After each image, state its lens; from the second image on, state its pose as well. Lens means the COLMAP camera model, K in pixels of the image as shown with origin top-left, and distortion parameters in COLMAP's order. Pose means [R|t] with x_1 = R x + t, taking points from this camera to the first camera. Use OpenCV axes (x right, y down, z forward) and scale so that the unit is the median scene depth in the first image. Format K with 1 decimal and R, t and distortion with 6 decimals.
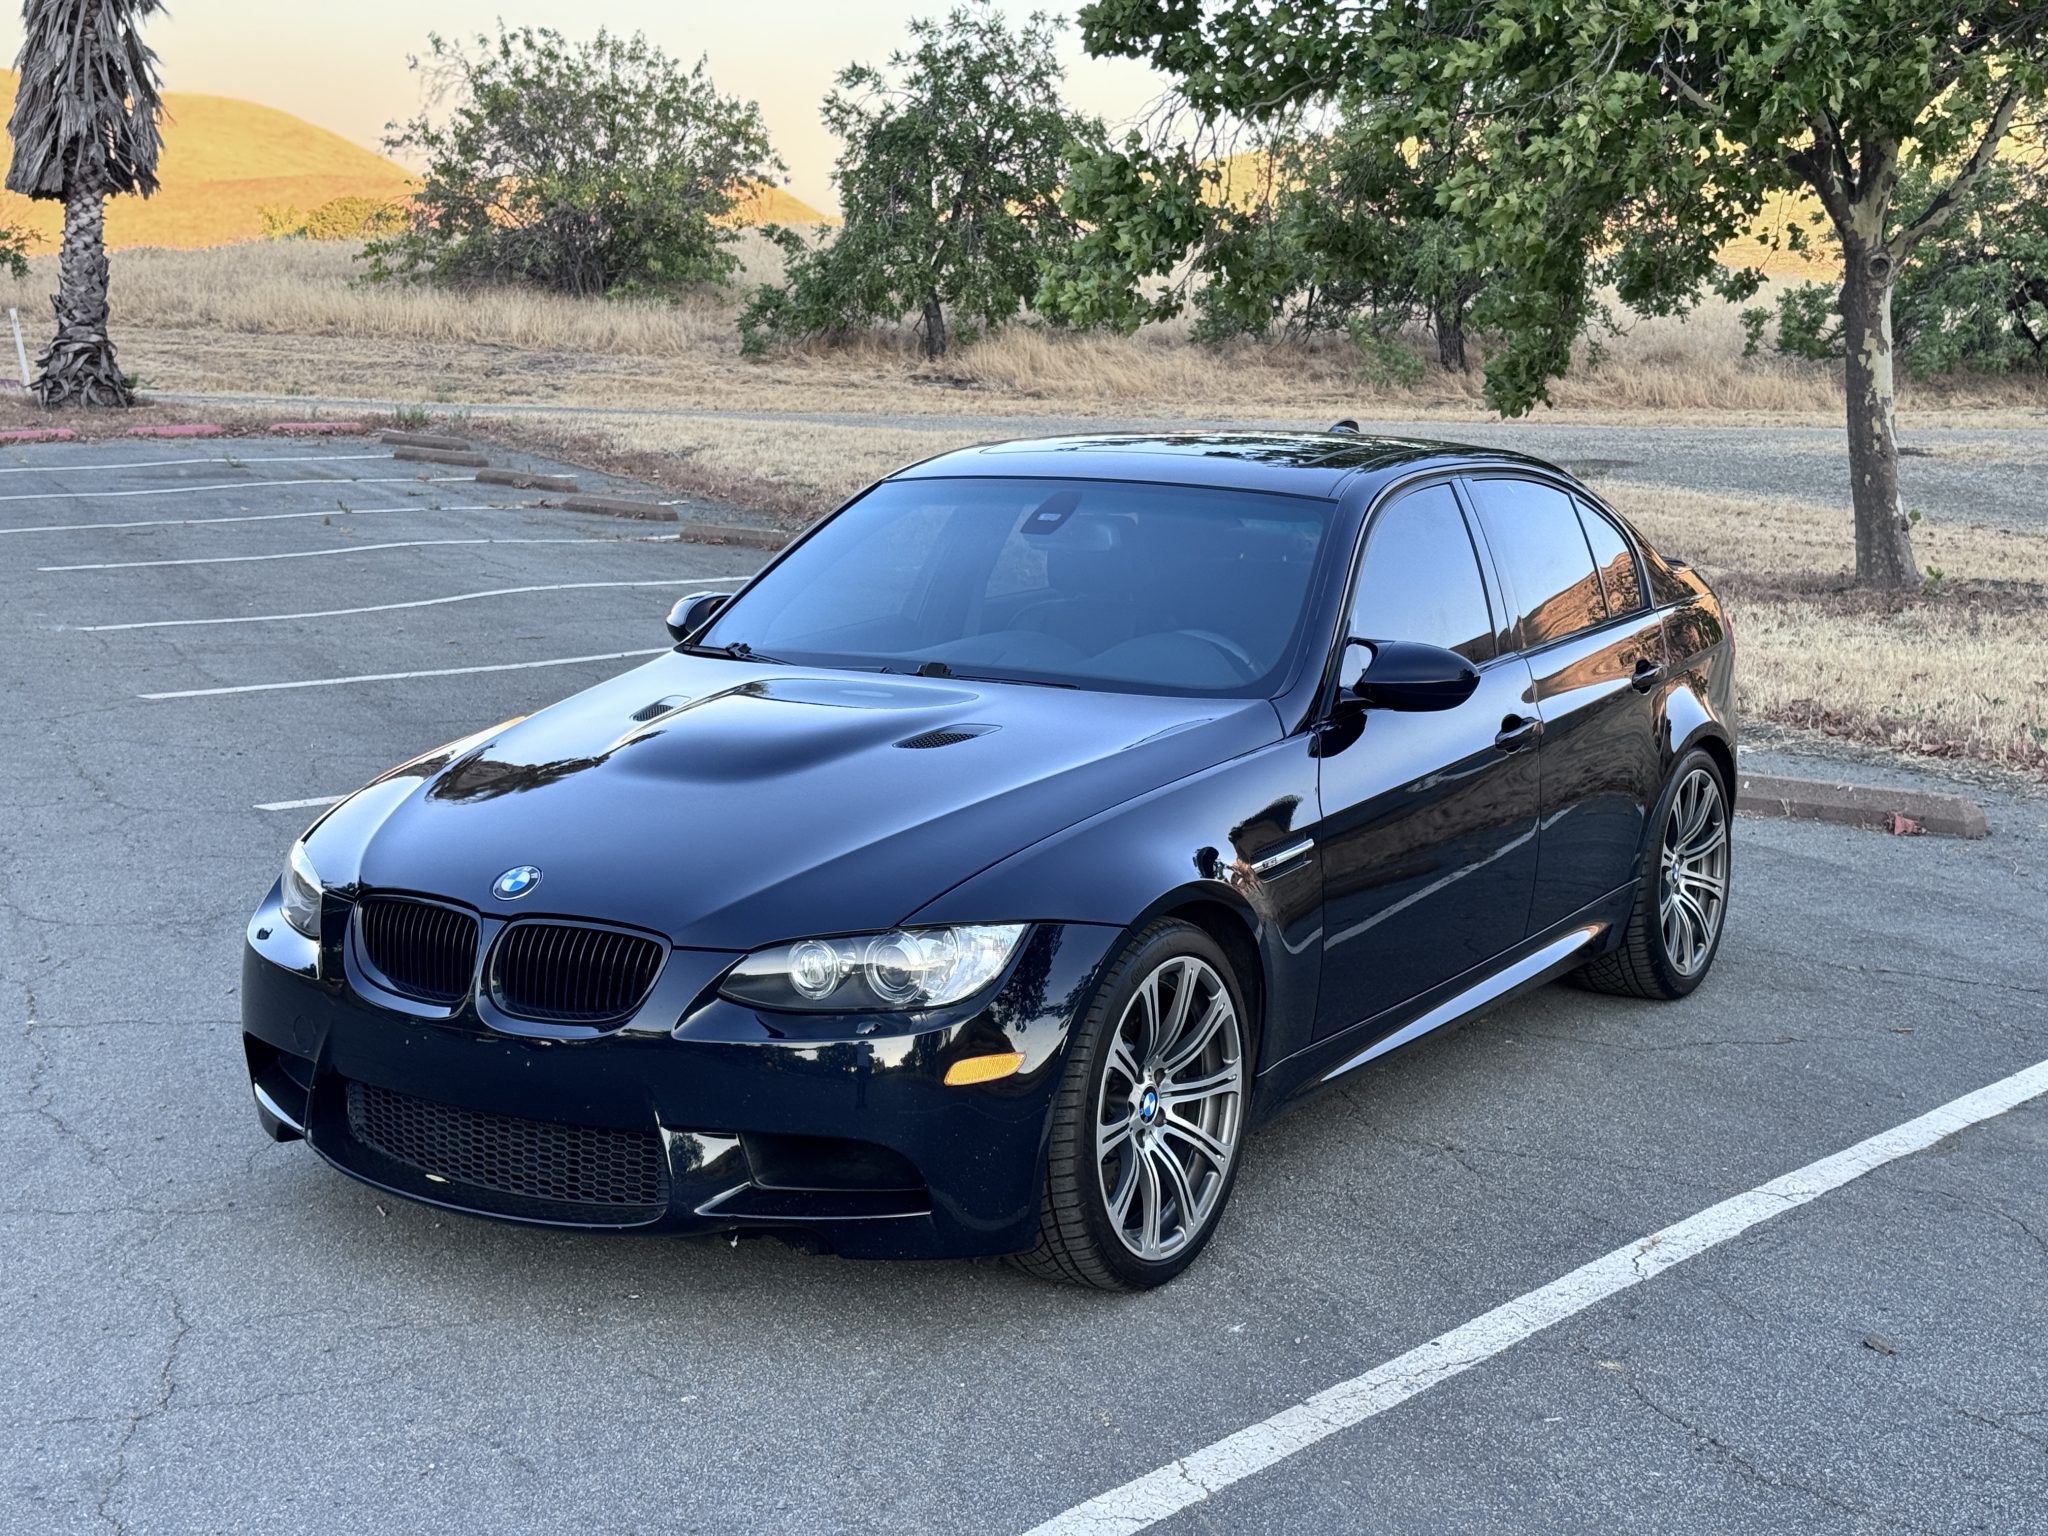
lens RADIAL K [[2820.1, 0, 1027.6], [0, 2820.1, 771.4], [0, 0, 1]] dist [0.195492, -0.402692]
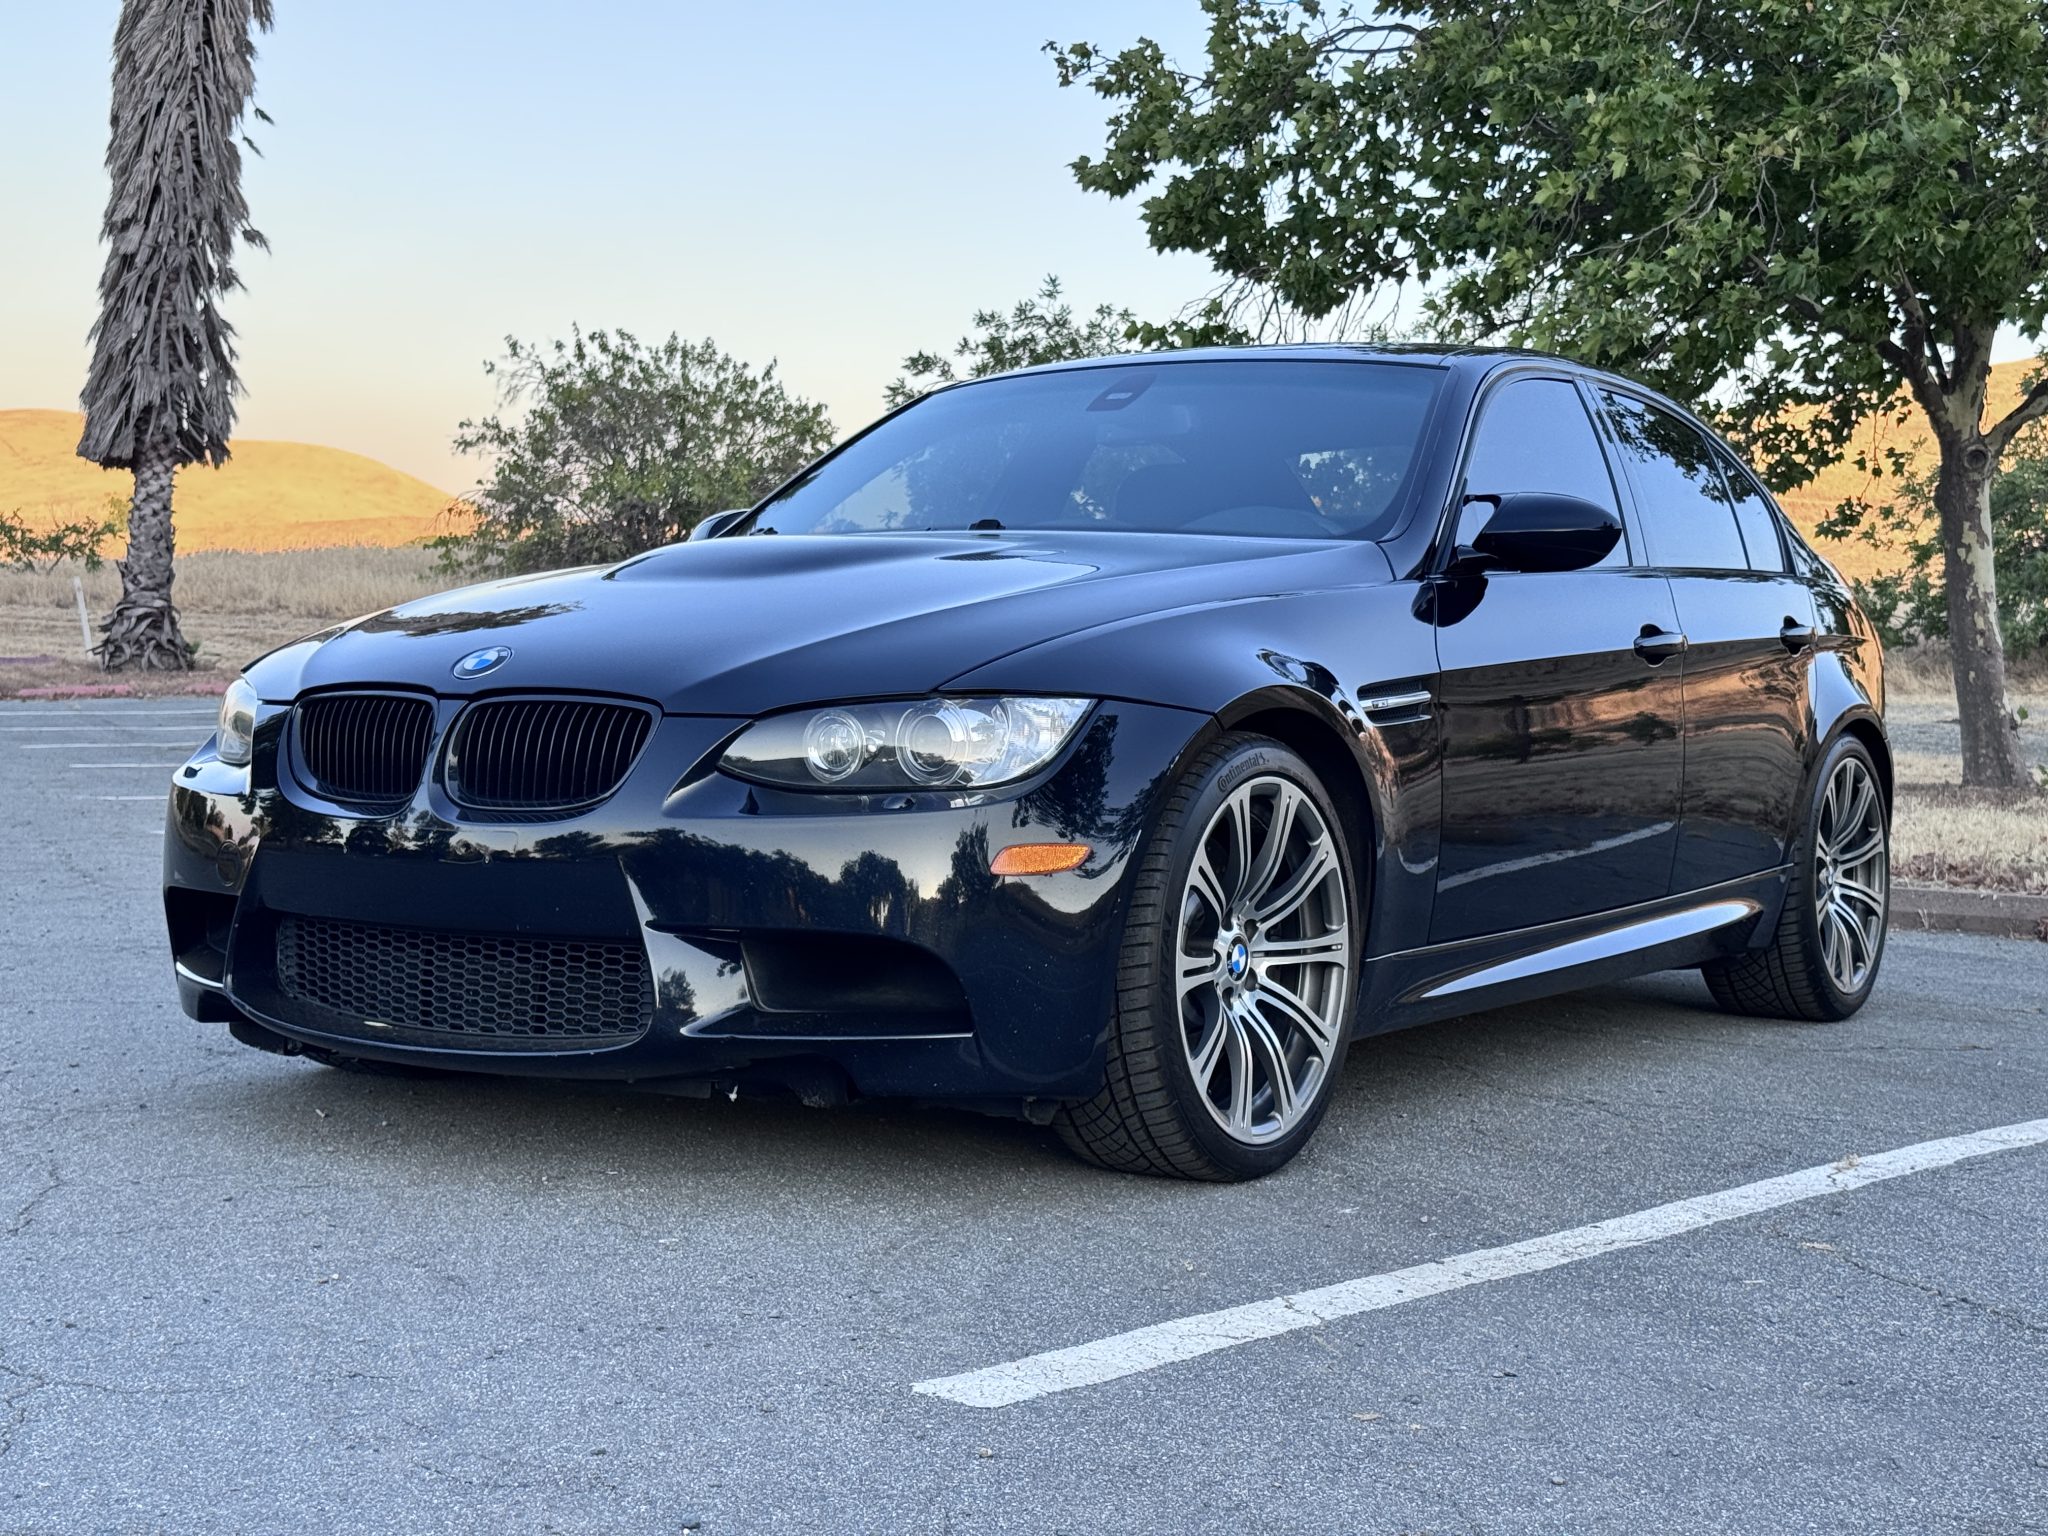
lens RADIAL K [[2820.1, 0, 1027.6], [0, 2820.1, 771.4], [0, 0, 1]] dist [0.195492, -0.402692]
pose [[0.999743, 0.005403, -0.022033, -0.000487], [-0.007986, 0.992878, -0.118866, 0.099001], [0.021234, 0.119011, 0.992666, 0.103951]]
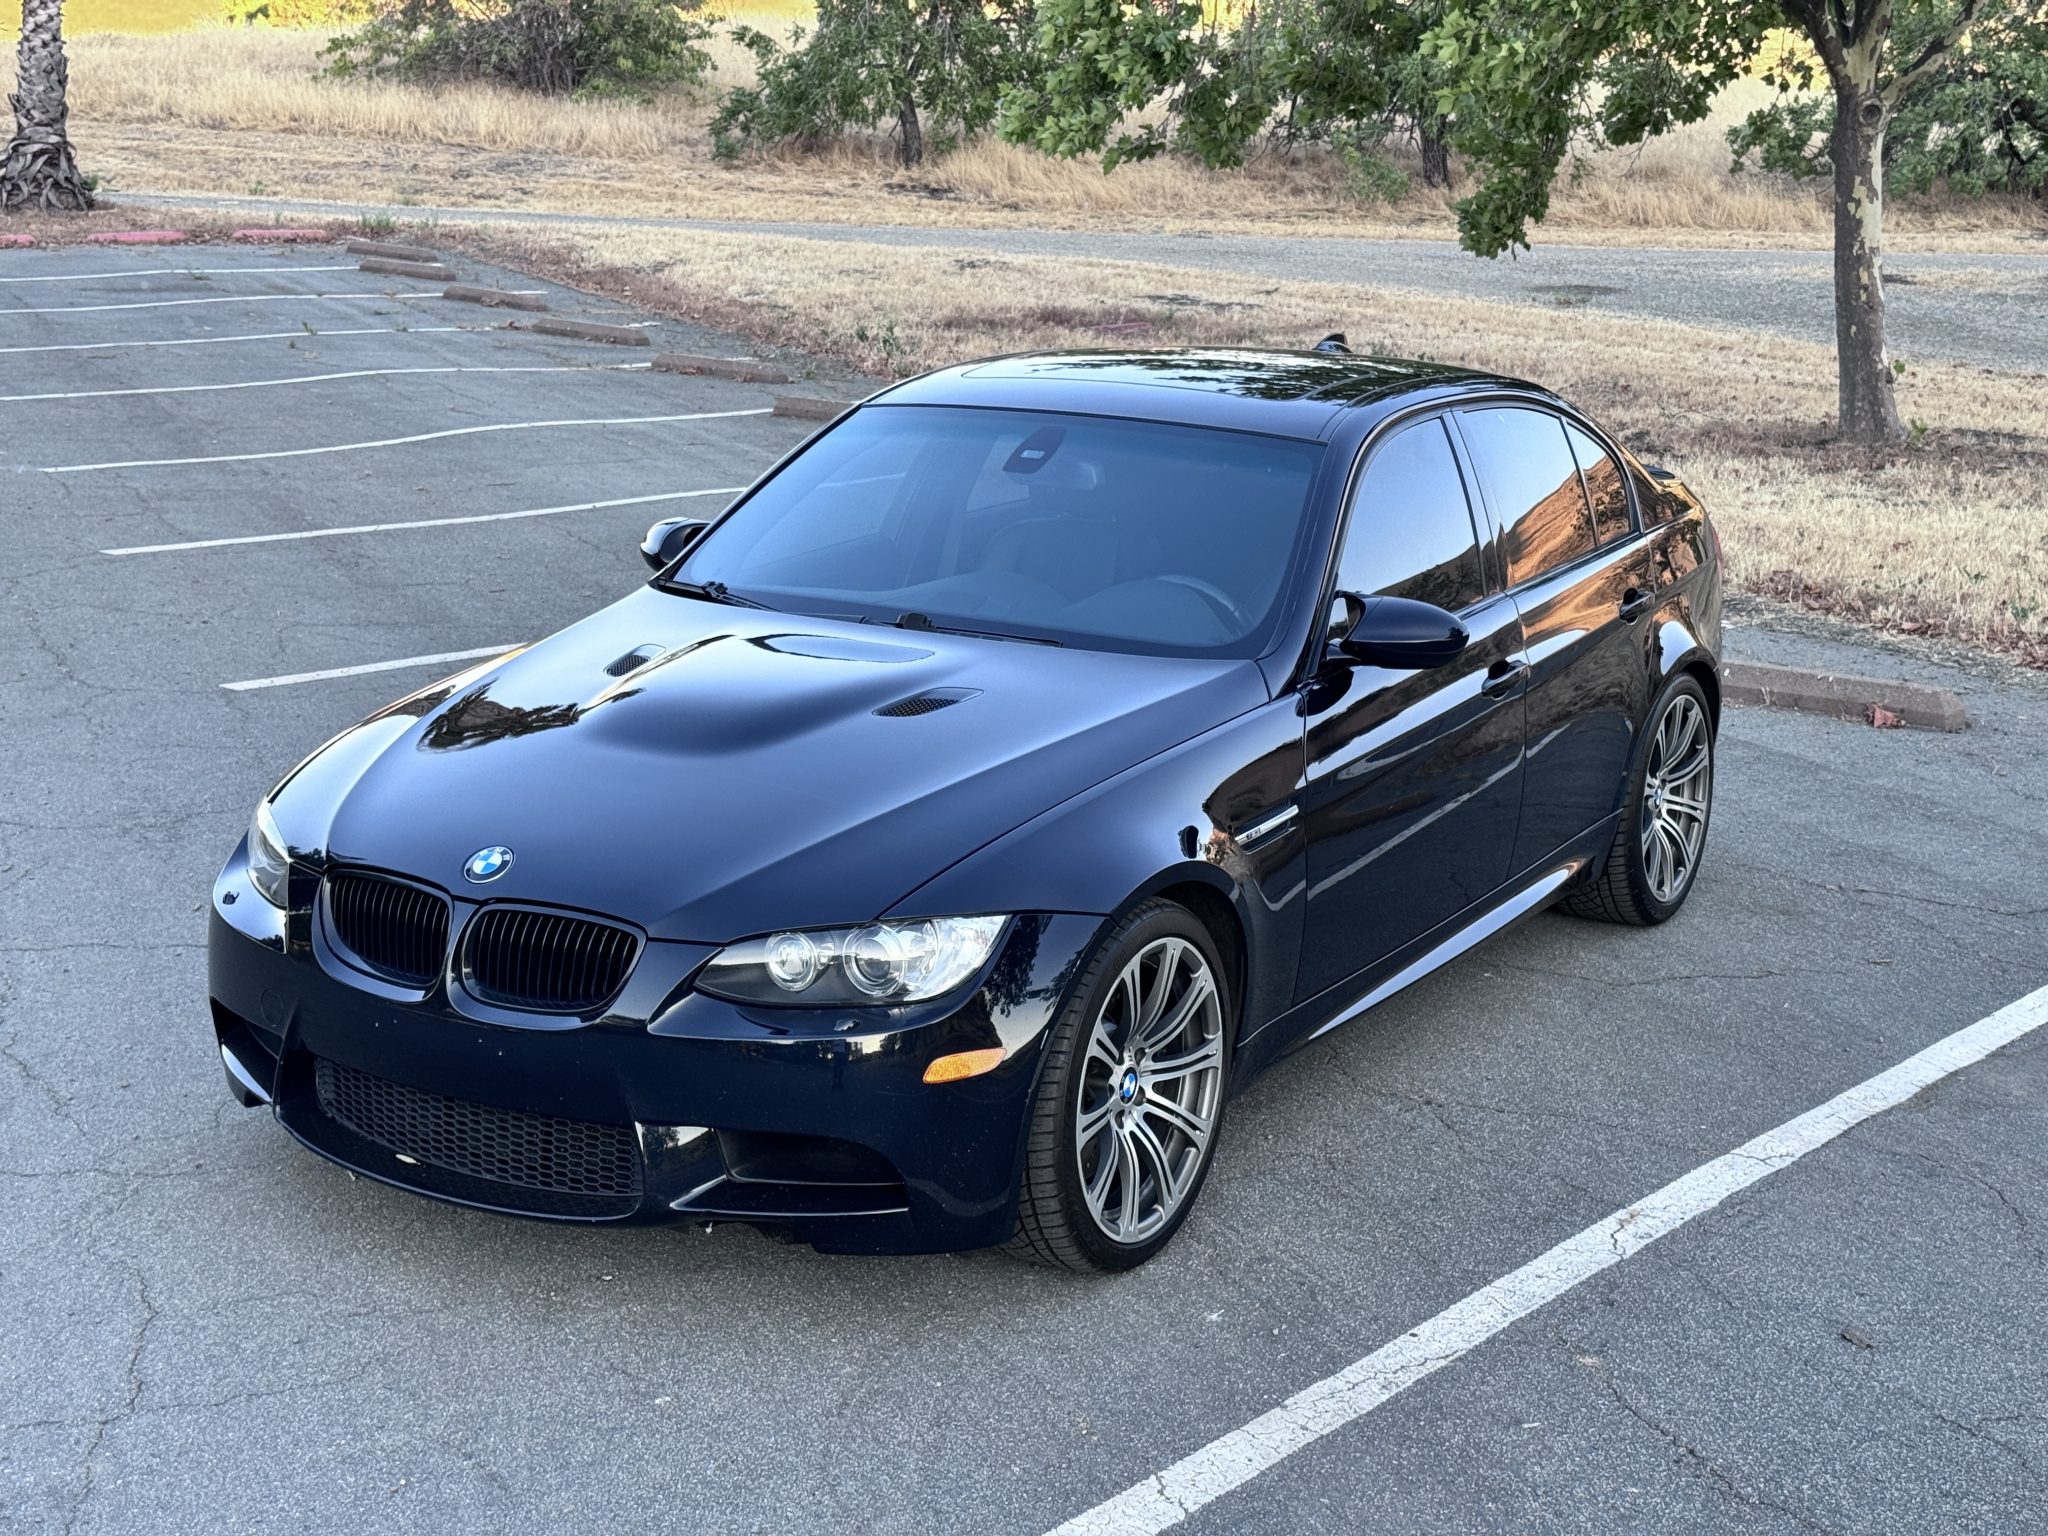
lens RADIAL K [[2817.5, 0, 1034.4], [0, 2817.5, 741.6], [0, 0, 1]] dist [0.216260, -0.510281]
pose [[0.999873, 0.009600, 0.012710, -0.002390], [-0.010358, 0.998083, 0.061020, -0.038117], [-0.012099, -0.061144, 0.998056, 0.011873]]
